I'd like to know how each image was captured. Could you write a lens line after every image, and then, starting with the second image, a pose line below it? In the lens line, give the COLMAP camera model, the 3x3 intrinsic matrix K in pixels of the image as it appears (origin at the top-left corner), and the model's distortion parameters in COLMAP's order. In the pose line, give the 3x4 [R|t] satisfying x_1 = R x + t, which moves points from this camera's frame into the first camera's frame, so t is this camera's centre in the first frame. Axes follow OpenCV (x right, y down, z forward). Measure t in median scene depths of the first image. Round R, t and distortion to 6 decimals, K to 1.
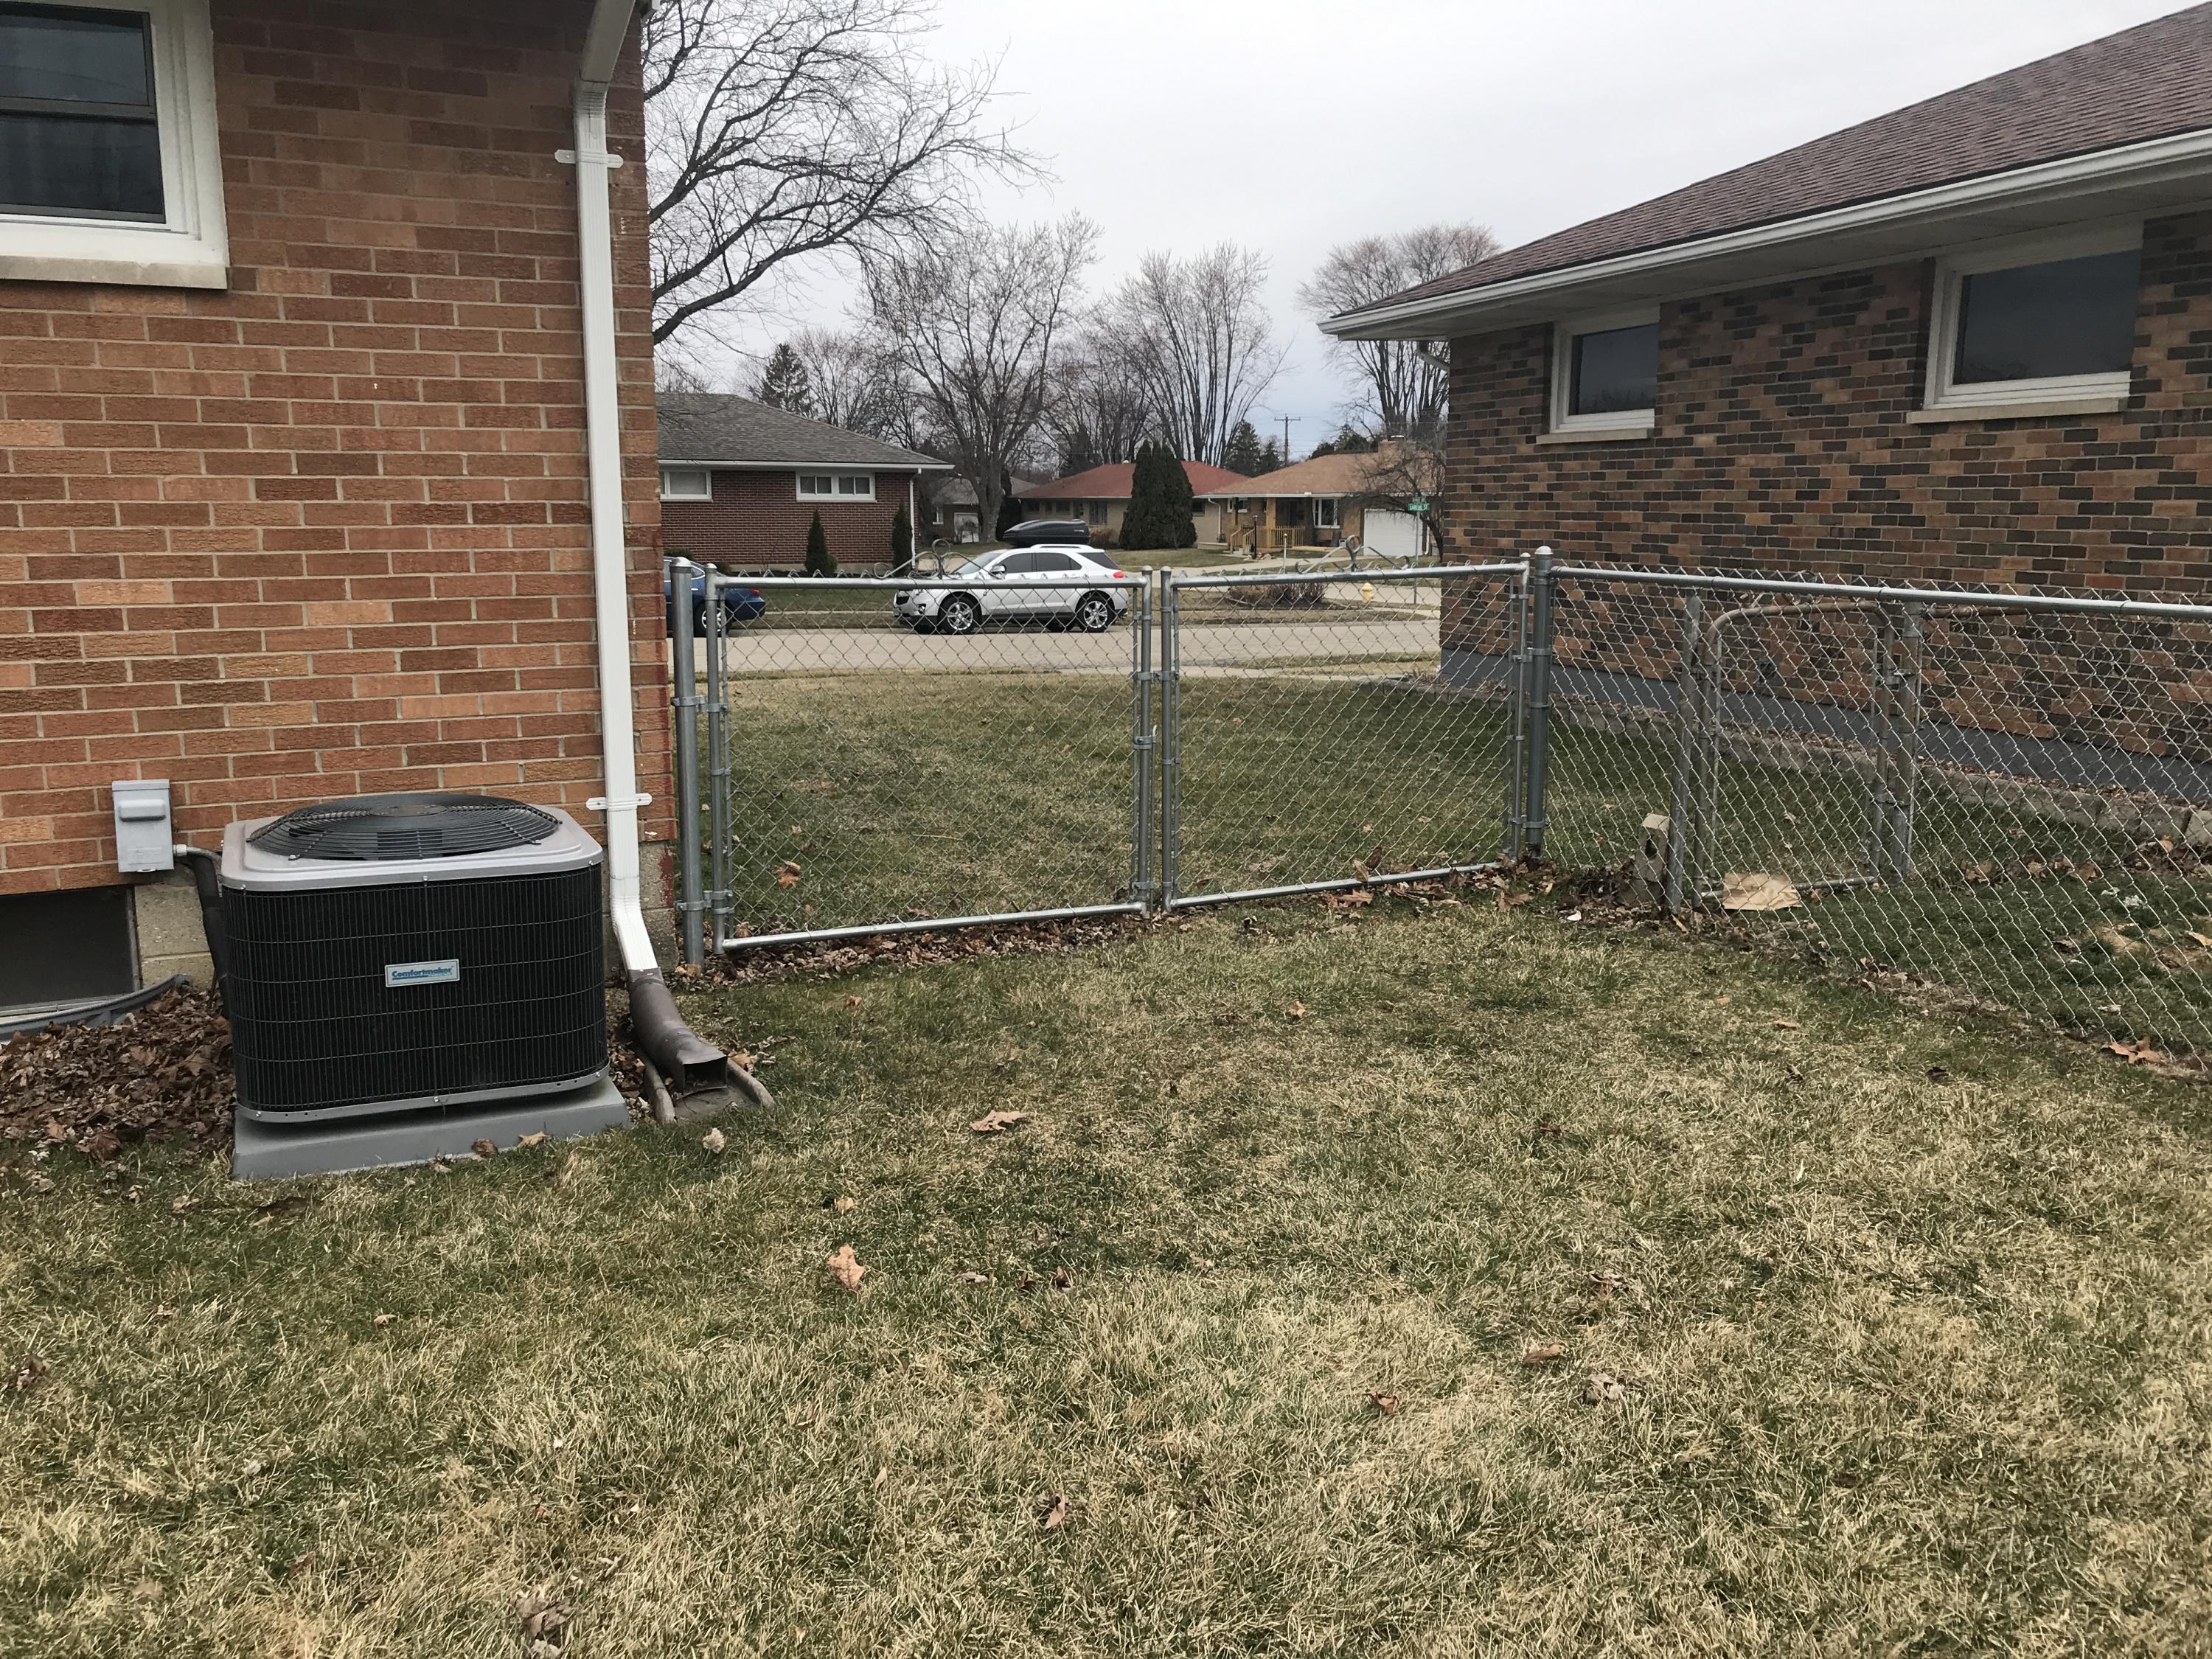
lens RADIAL K [[1816.4, 0, 1102.3], [0, 1816.4, 827.9], [0, 0, 1]] dist [0.021754, 0.004302]
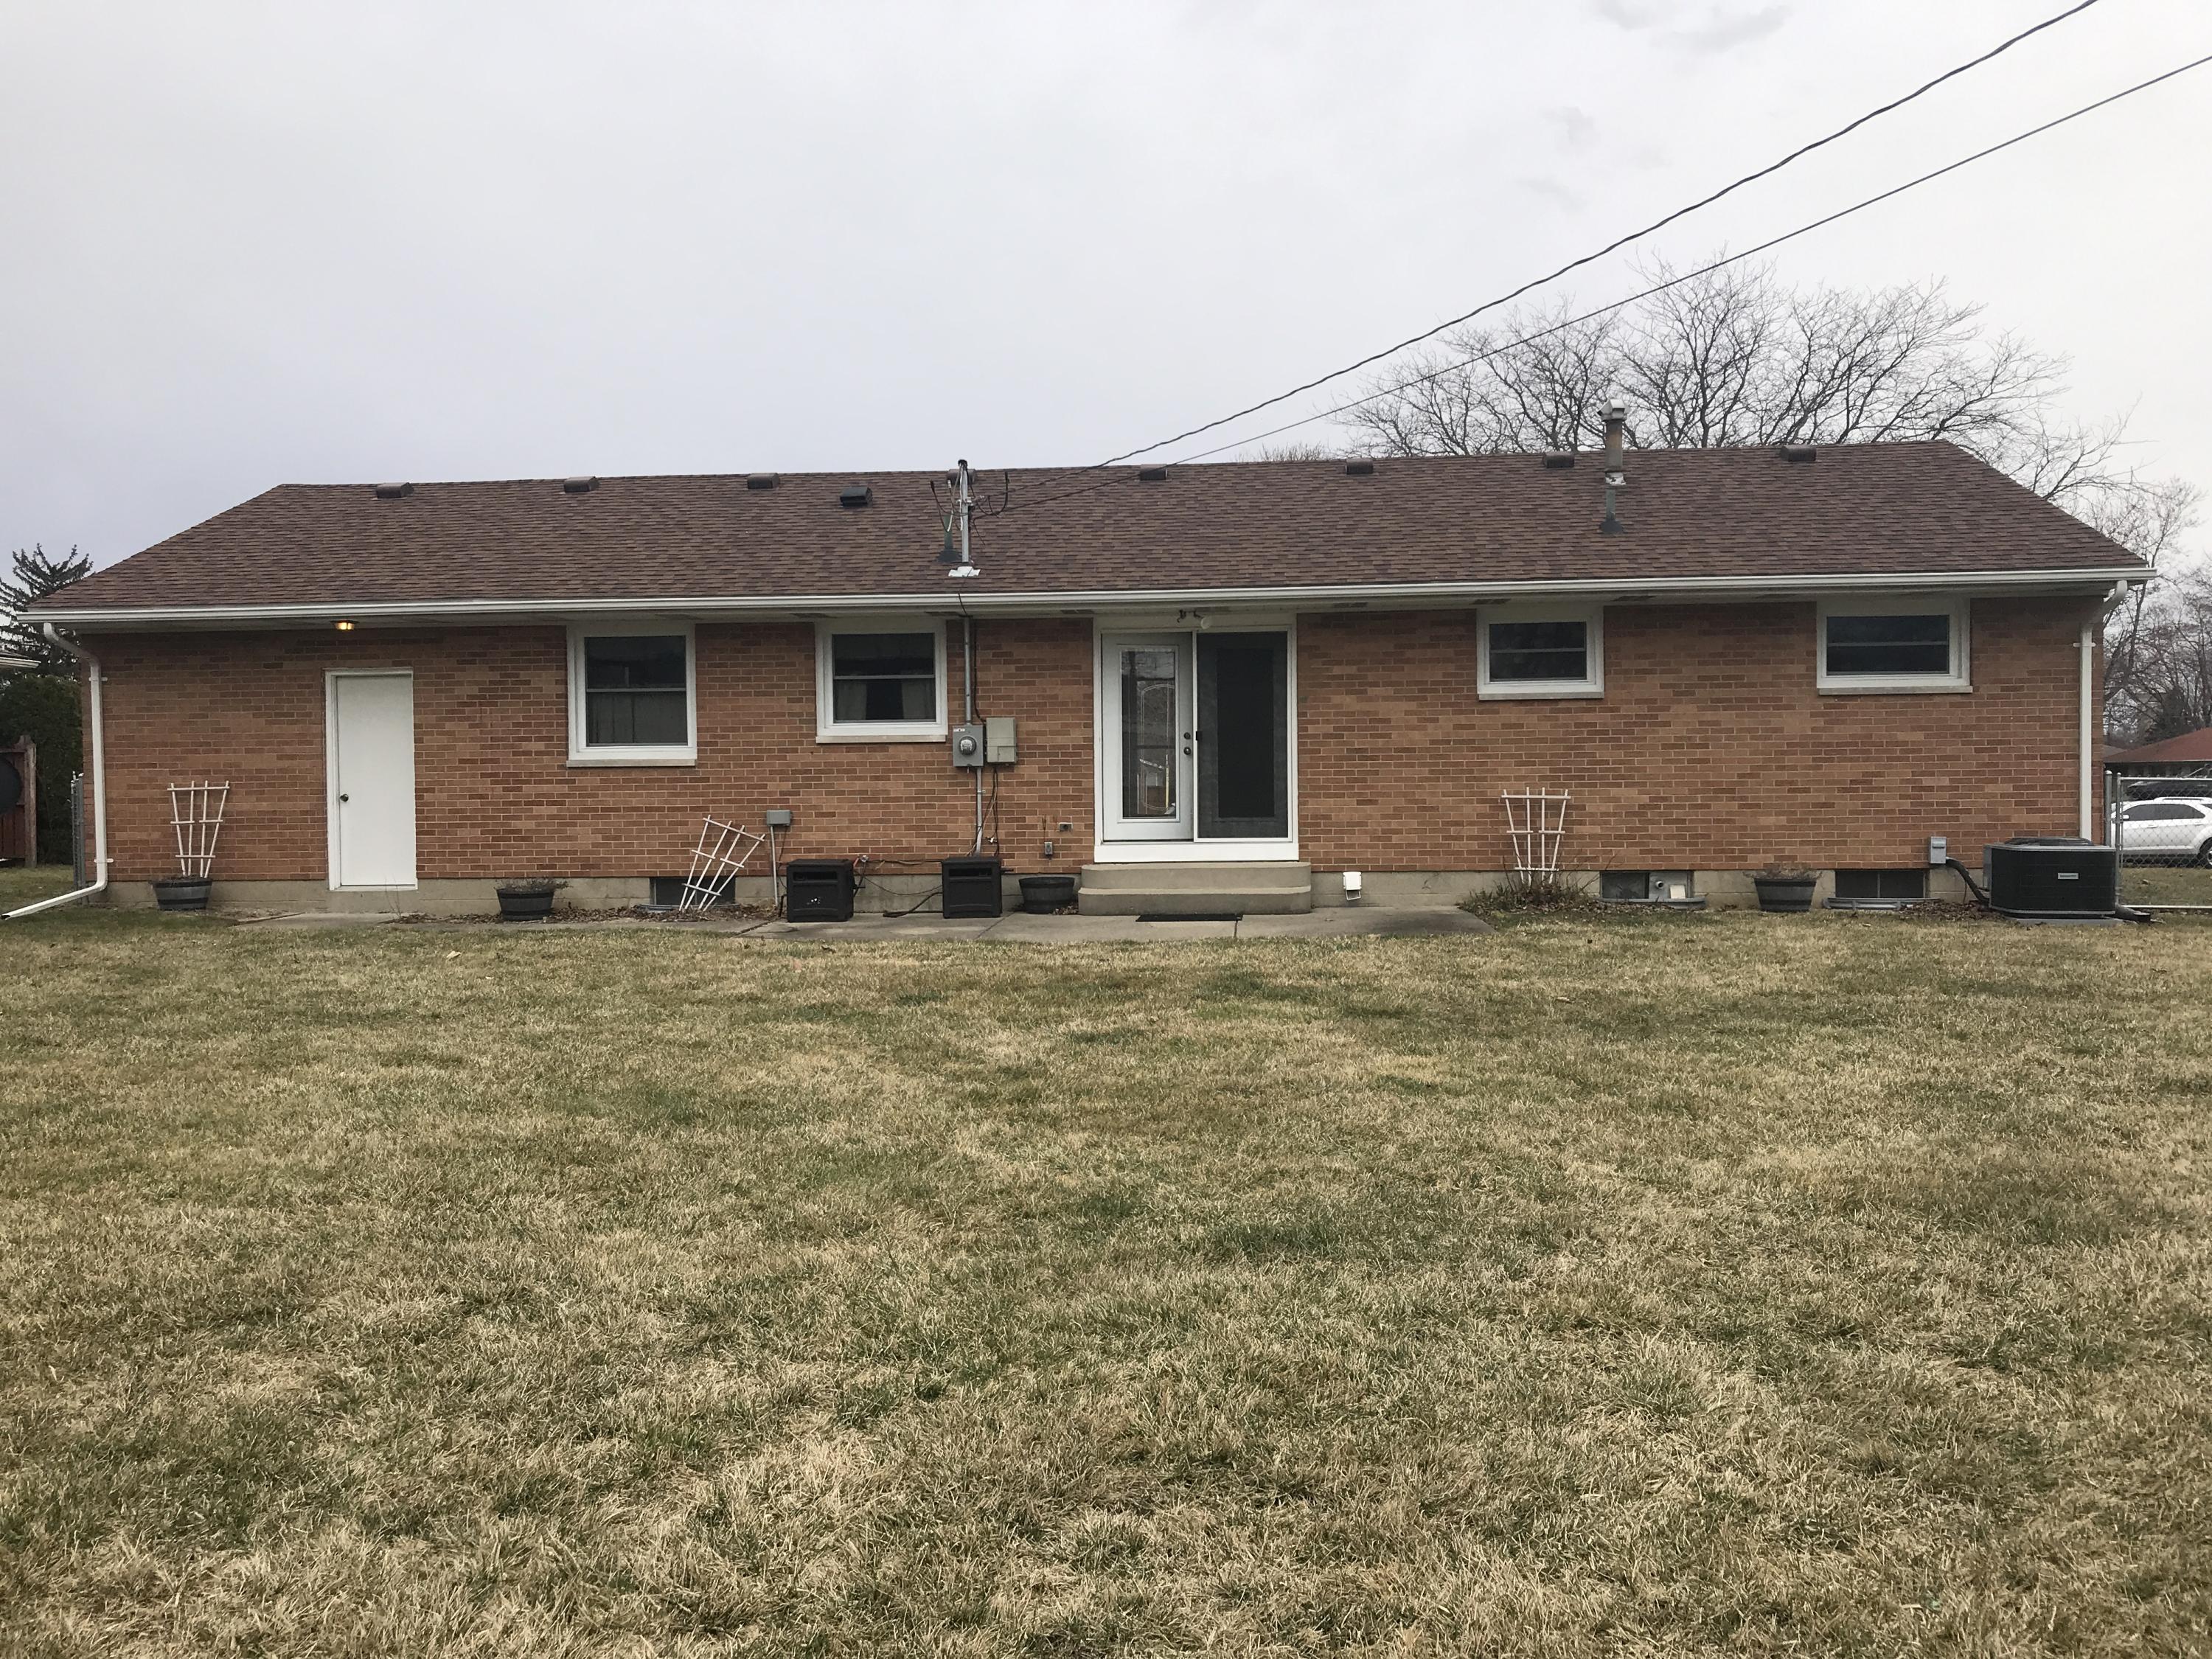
lens RADIAL K [[1816.4, 0, 1106.5], [0, 1816.4, 809.7], [0, 0, 1]] dist [0.021754, 0.004302]
pose [[0.860073, 0.001410, -0.510168, -0.122136], [-0.081489, 0.987537, -0.134650, 0.469747], [0.503620, 0.157382, 0.849469, -2.456509]]
